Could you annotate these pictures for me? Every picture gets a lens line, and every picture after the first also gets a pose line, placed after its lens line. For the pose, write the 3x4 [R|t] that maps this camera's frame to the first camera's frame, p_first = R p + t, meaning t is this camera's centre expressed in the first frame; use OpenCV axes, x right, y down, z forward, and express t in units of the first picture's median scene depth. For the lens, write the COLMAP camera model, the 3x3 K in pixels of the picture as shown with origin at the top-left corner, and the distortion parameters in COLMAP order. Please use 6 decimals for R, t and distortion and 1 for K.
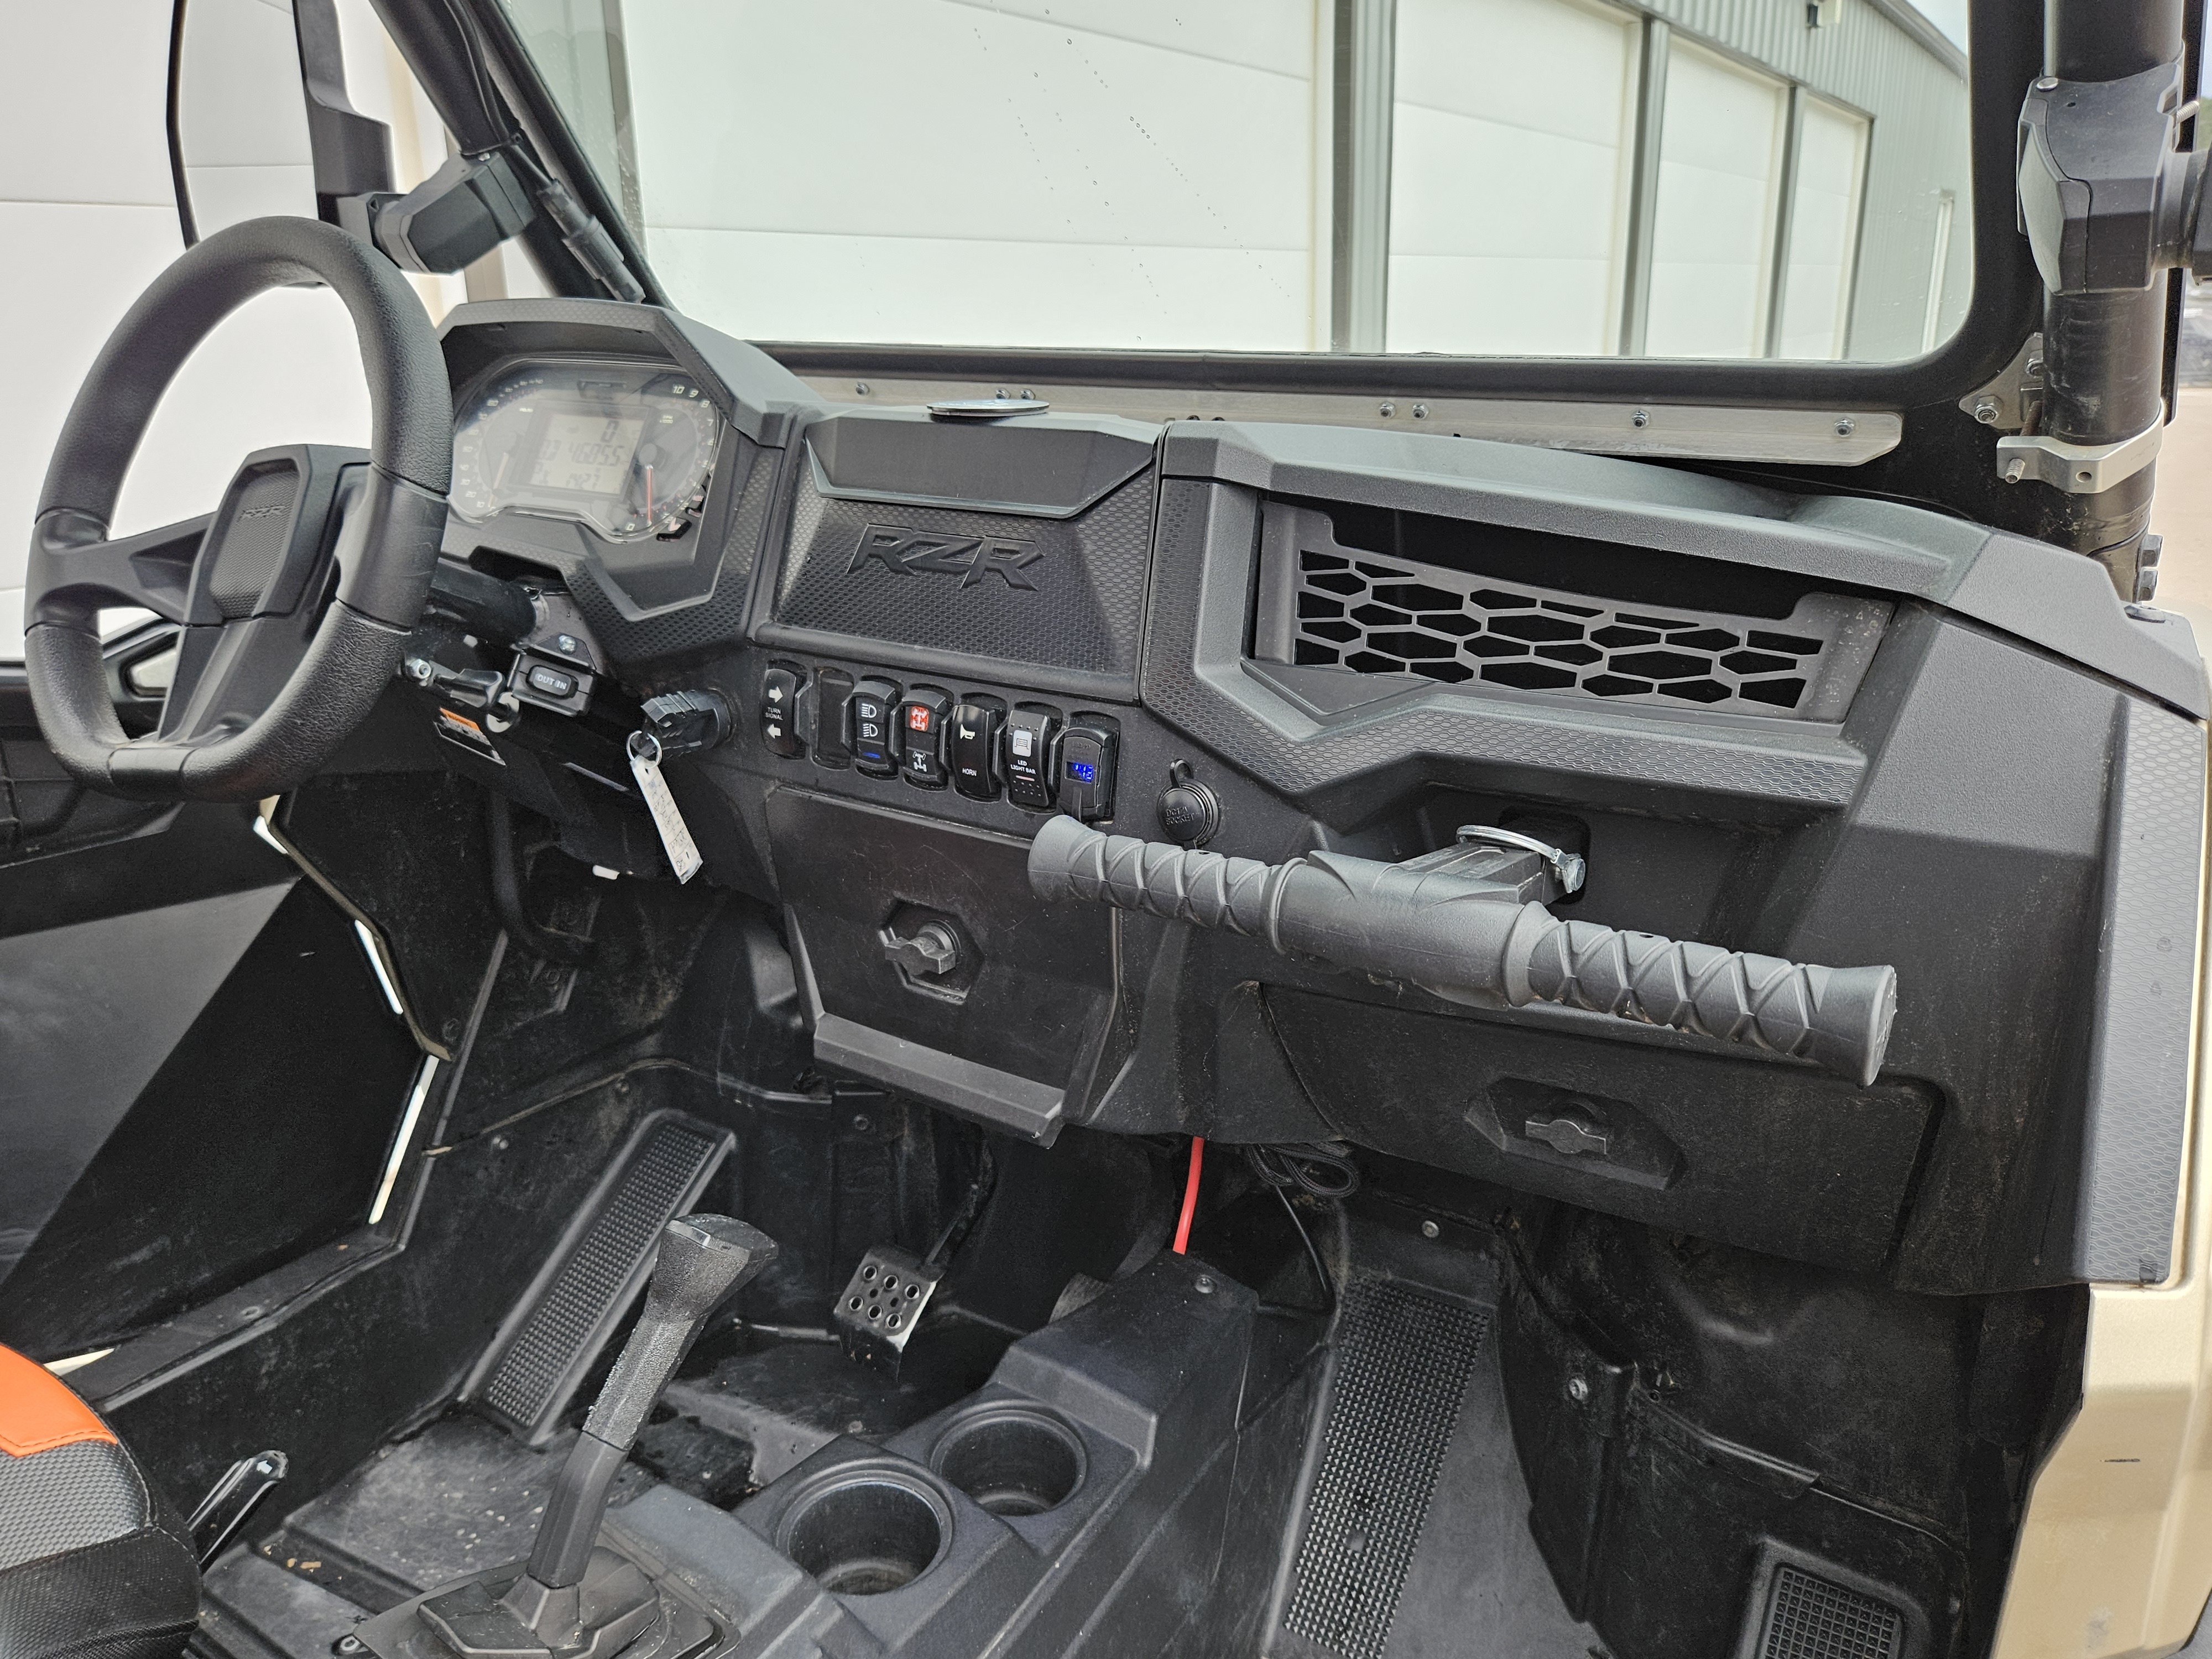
lens RADIAL K [[1615.2, 0, 1093.8], [0, 1615.2, 836.8], [0, 0, 1]] dist [0.078818, -0.105216]
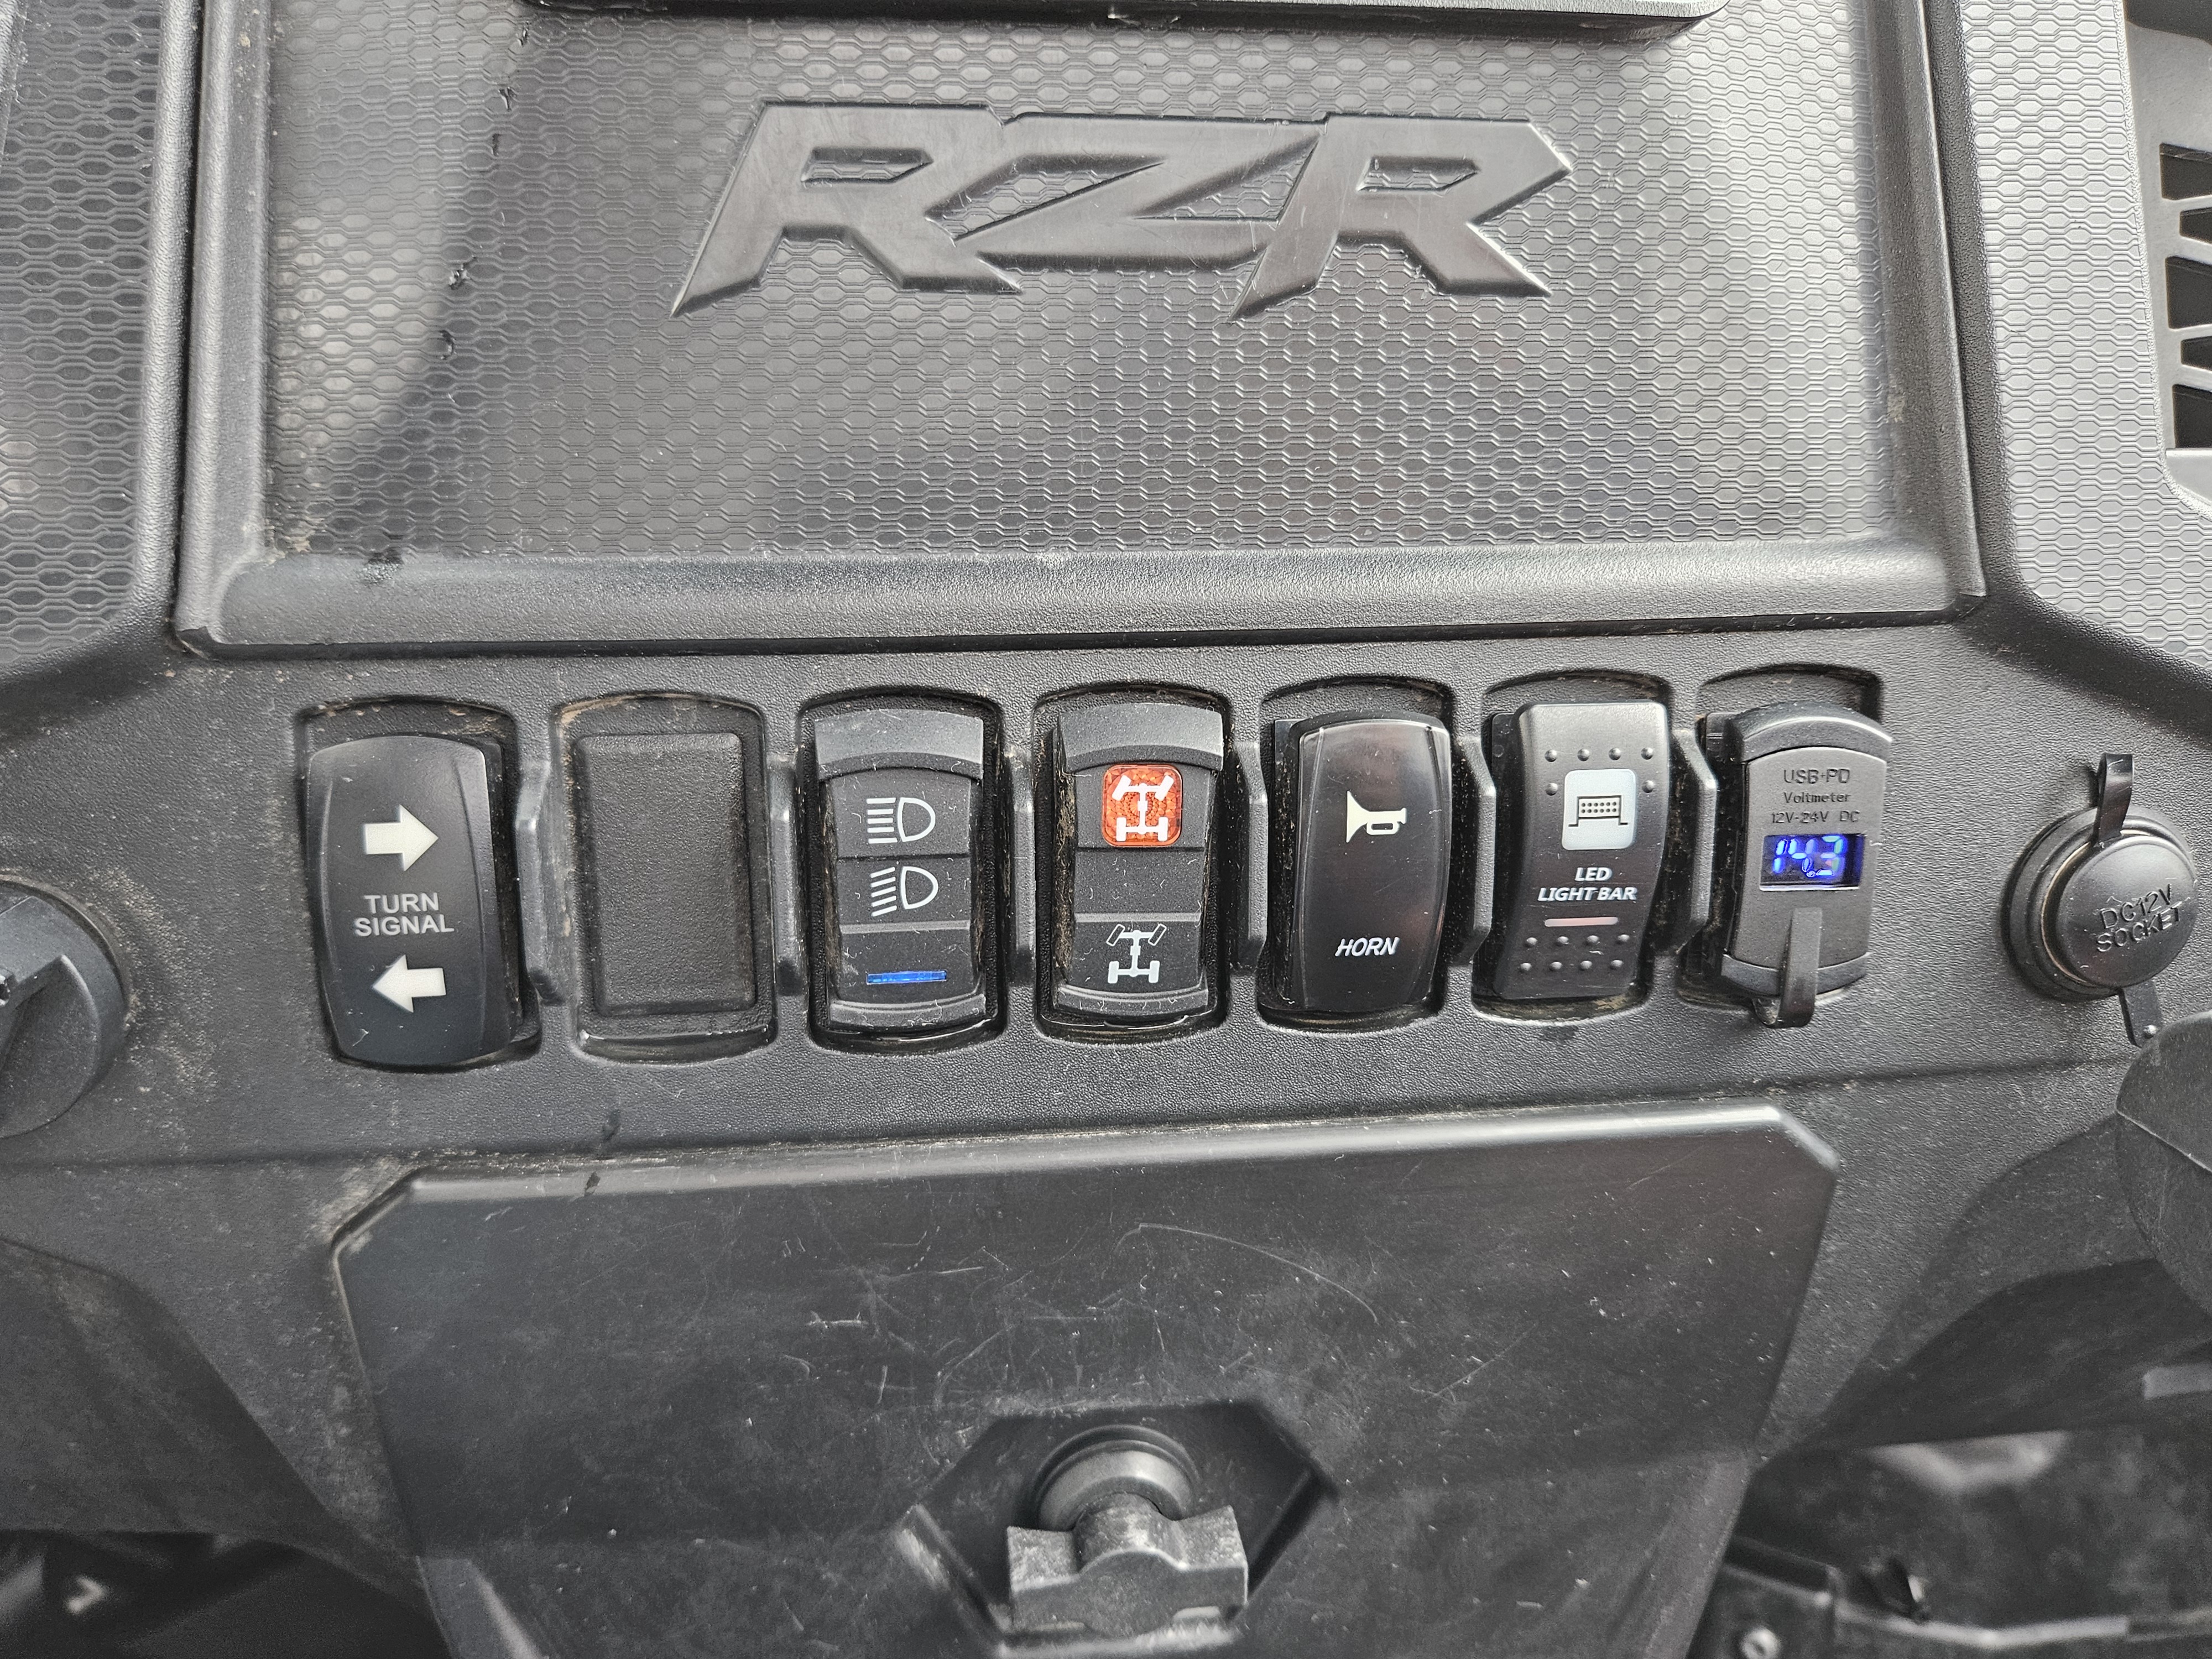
lens RADIAL K [[1615.2, 0, 1093.8], [0, 1615.2, 836.8], [0, 0, 1]] dist [0.078818, -0.105216]
pose [[0.751891, -0.207086, 0.625920, -0.285020], [0.205744, 0.975677, 0.075652, -0.088950], [-0.626362, 0.071897, 0.776209, 0.774519]]
